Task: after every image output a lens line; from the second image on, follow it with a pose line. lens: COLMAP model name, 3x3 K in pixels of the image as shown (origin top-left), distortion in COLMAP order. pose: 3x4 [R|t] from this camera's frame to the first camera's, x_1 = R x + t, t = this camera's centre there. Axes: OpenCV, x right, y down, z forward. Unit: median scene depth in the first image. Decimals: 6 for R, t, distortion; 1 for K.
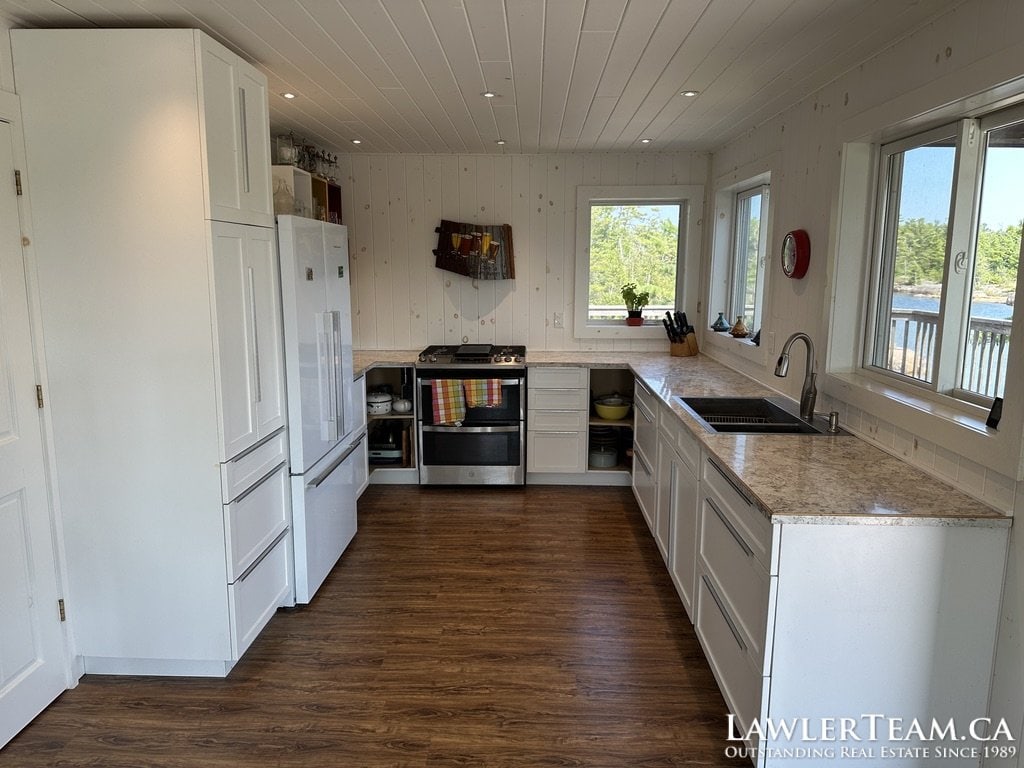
lens RADIAL K [[722.3, 0, 509.5], [0, 722.3, 383.7], [0, 0, 1]] dist [0.063224, -0.073443]
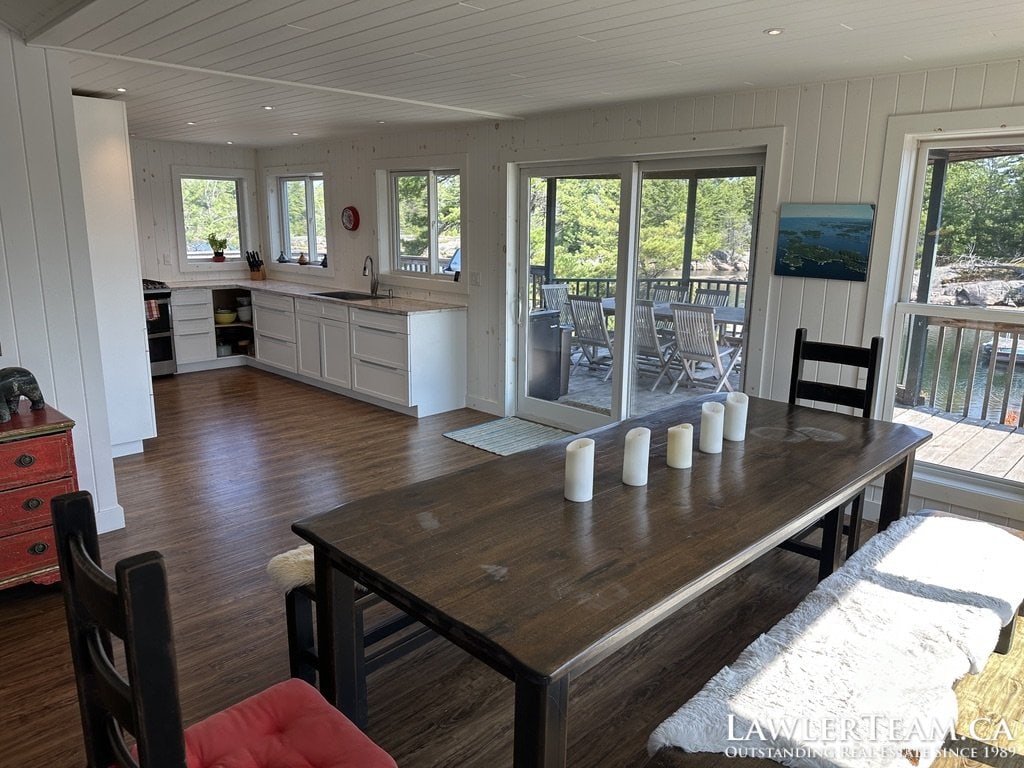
lens RADIAL K [[722.3, 0, 509.4], [0, 722.3, 383.9], [0, 0, 1]] dist [0.063224, -0.073443]
pose [[0.677683, -0.152593, 0.719348, -0.586044], [0.106755, 0.988285, 0.109070, 0.073062], [-0.727564, 0.002879, 0.686034, -0.498212]]
